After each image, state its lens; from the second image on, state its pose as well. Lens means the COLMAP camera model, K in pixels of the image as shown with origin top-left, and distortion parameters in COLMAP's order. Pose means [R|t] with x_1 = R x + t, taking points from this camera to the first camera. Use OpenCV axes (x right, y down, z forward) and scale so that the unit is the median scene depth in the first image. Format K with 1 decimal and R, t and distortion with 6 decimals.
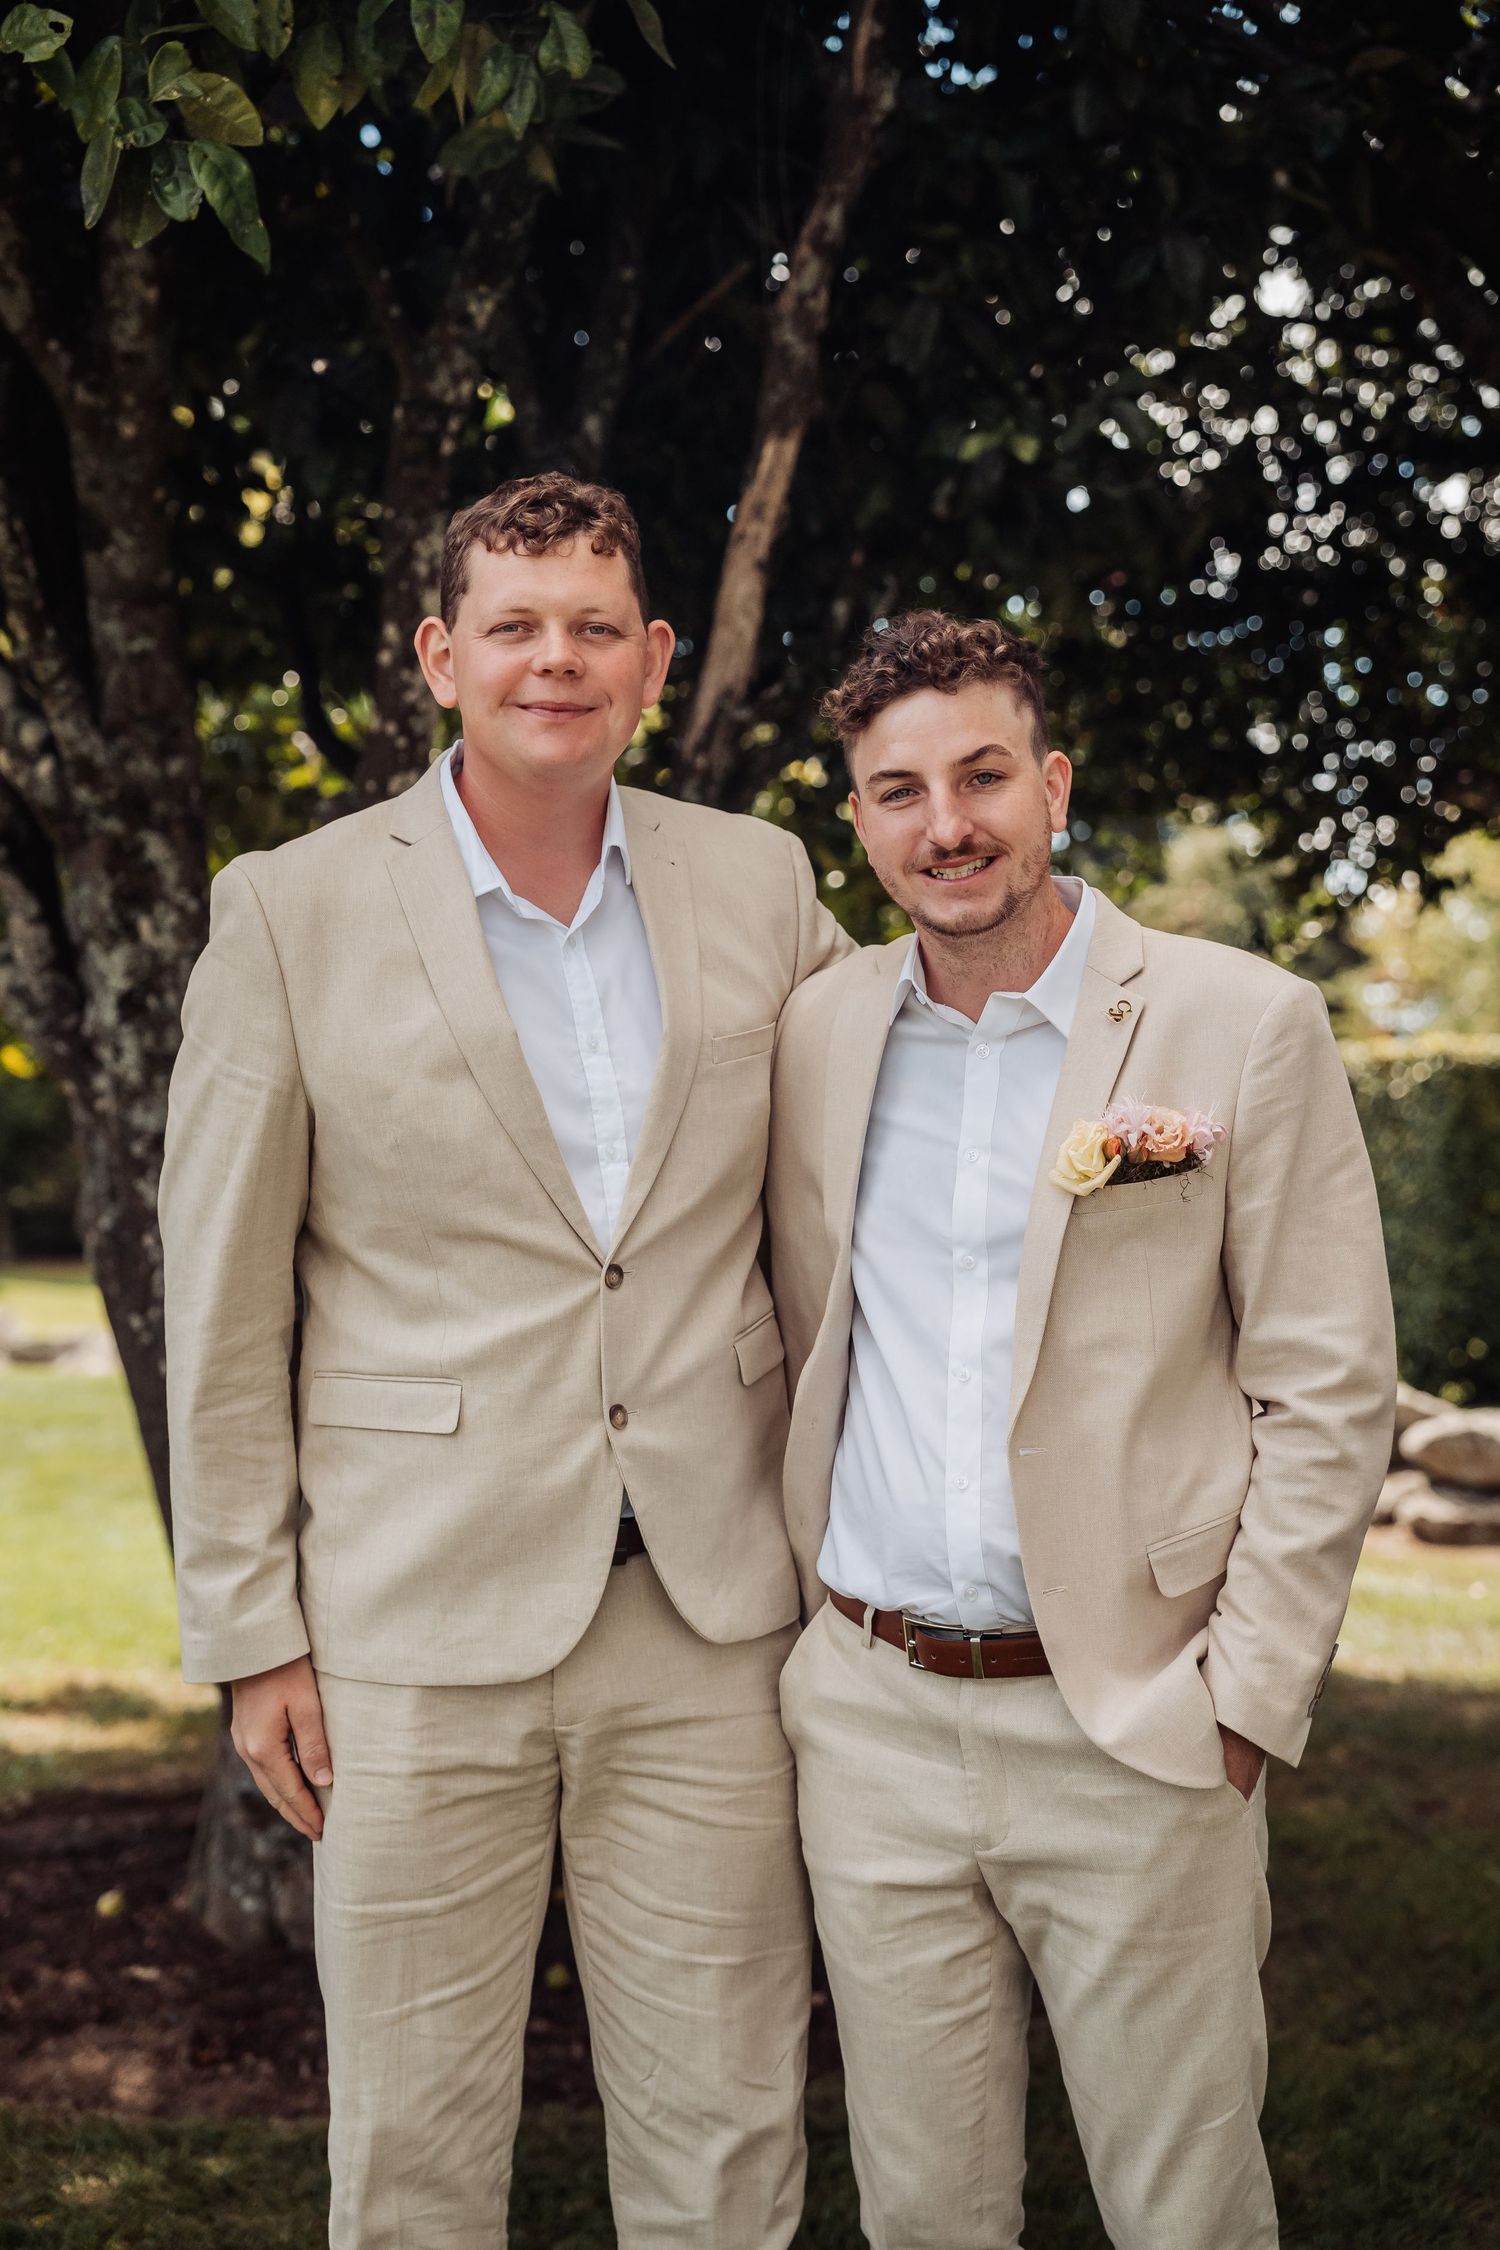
lens RADIAL K [[3535.4, 0, 744.1], [0, 3535.4, 1135.4], [0, 0, 1]] dist [0.208323, 0.000000]
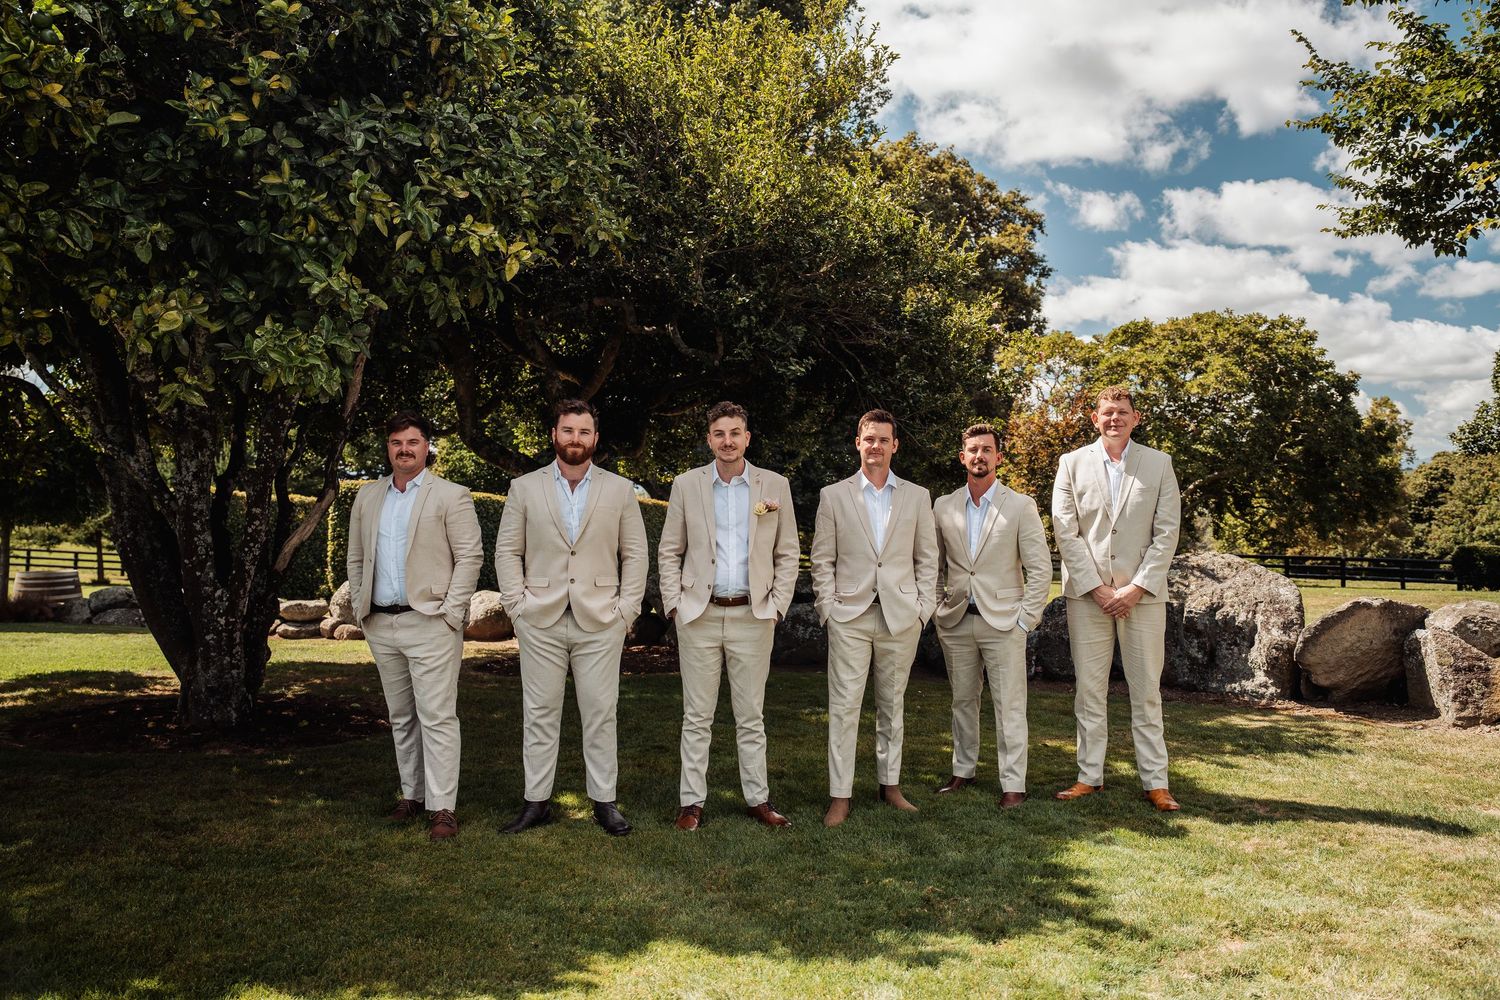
lens RADIAL K [[1207.8, 0, 736.3], [0, 1207.8, 498.8], [0, 0, 1]] dist [-0.014321, 0.007391]
pose [[0.739313, 0.018449, 0.673109, -0.610141], [-0.003385, 0.999714, -0.023683, 0.016167], [-0.673354, 0.015231, 0.739164, -0.315143]]
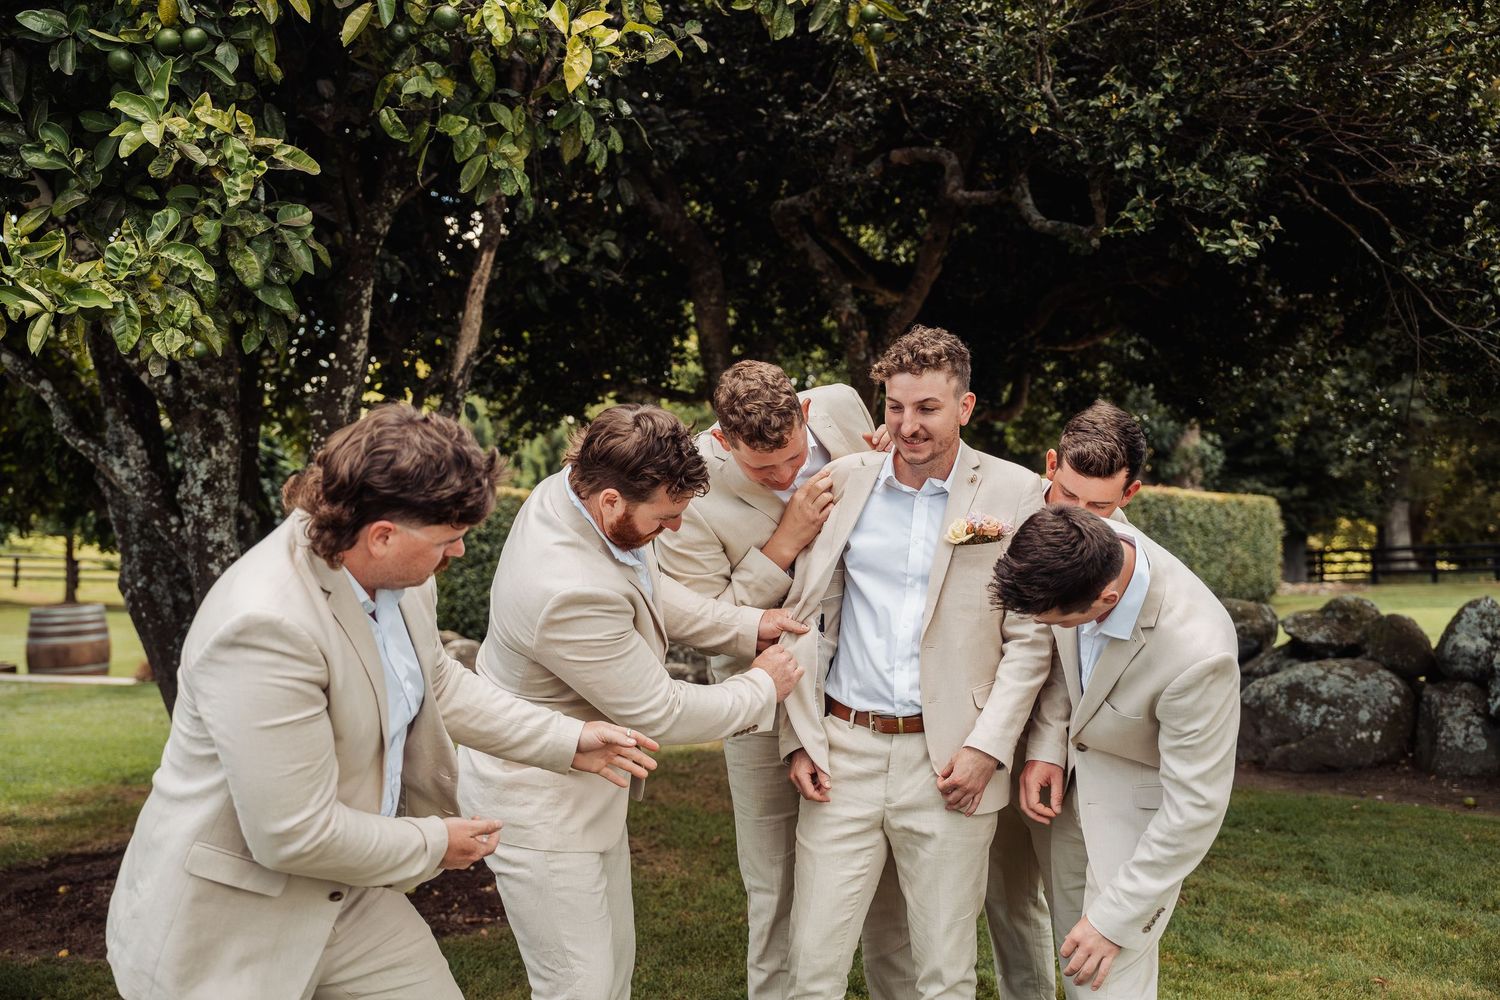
lens RADIAL K [[1677.8, 0, 742.7], [0, 1677.8, 503.6], [0, 0, 1]] dist [0.090634, 0.000000]
pose [[0.907109, -0.015290, 0.420619, -0.320946], [0.021390, 0.999723, -0.009790, -0.007621], [-0.420353, 0.017878, 0.907185, -0.118303]]
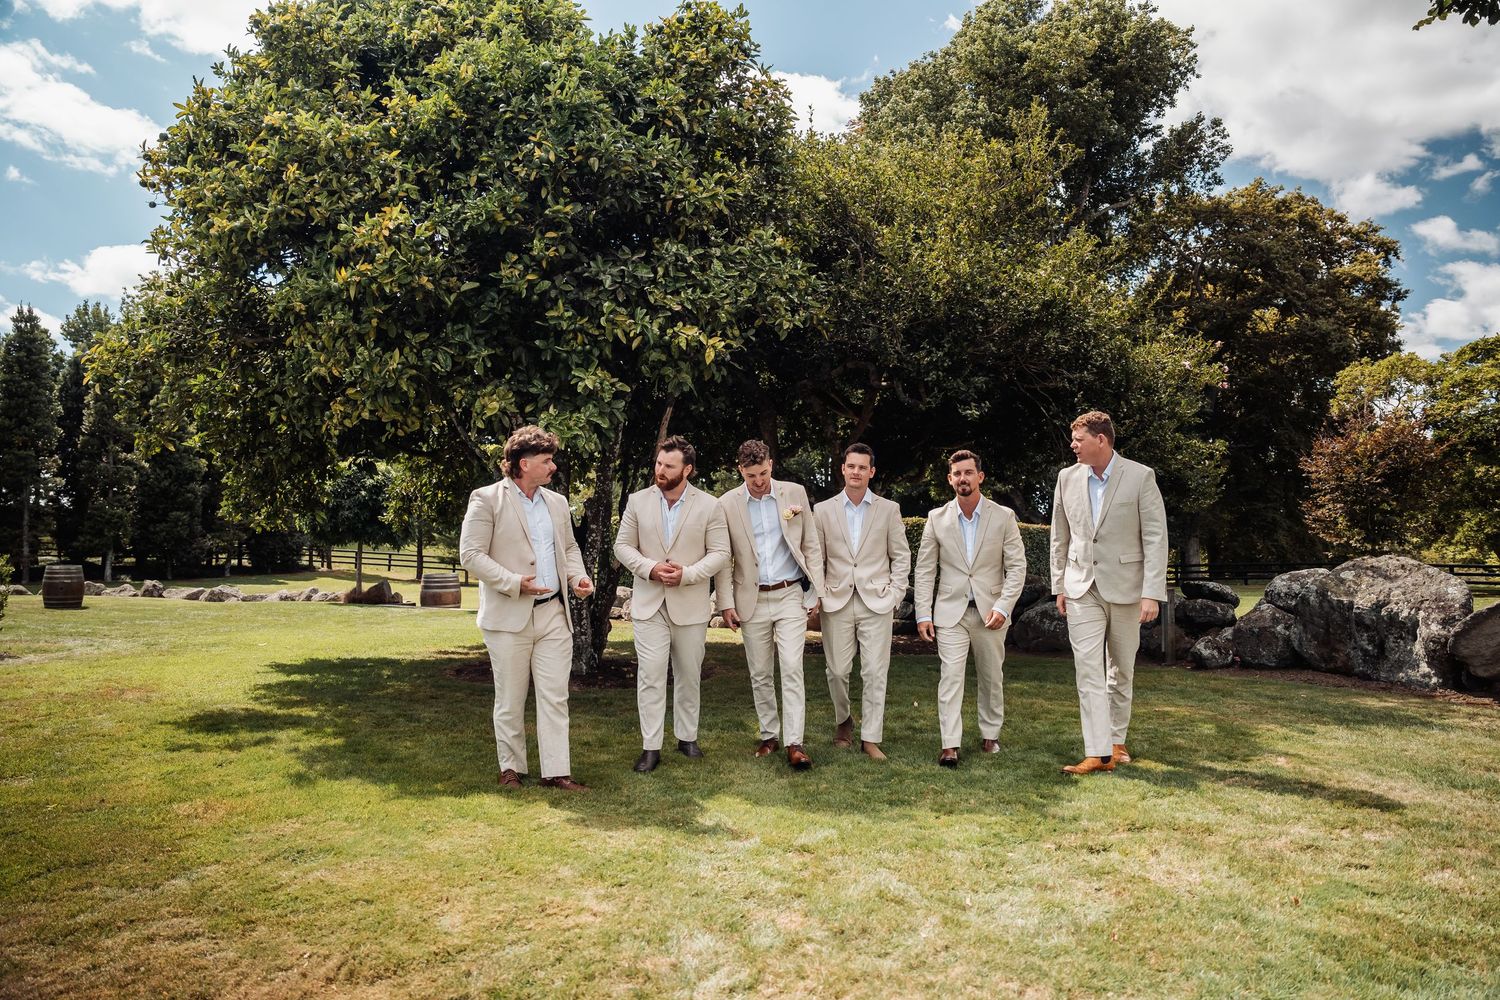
lens RADIAL K [[1033.6, 0, 717.4], [0, 1033.6, 512.9], [0, 0, 1]] dist [-0.090122, 0.040598]
pose [[0.939824, 0.012016, 0.341446, -0.498277], [-0.001460, 0.999514, -0.031155, 0.031511], [-0.341655, 0.028781, 0.939385, -0.614498]]
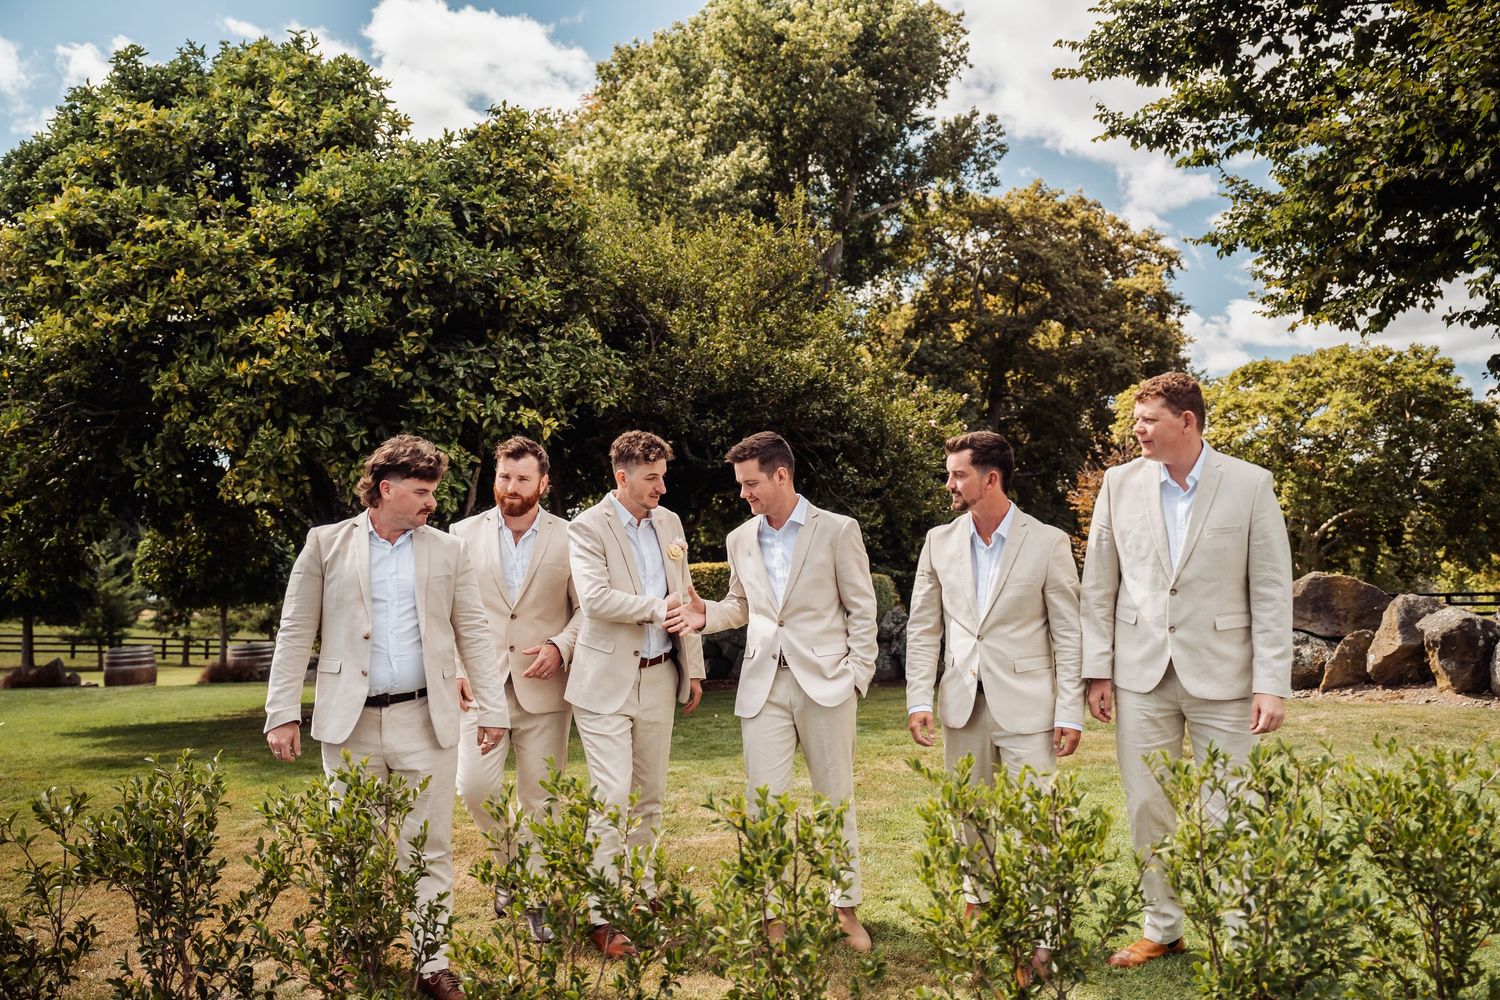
lens RADIAL K [[1348.4, 0, 735.1], [0, 1348.4, 468.4], [0, 0, 1]] dist [-0.002569, 0.011490]
pose [[0.828276, 0.022437, 0.559872, -0.951343], [0.039159, 0.994437, -0.097785, 0.058704], [-0.558951, 0.102917, 0.822789, -1.214558]]
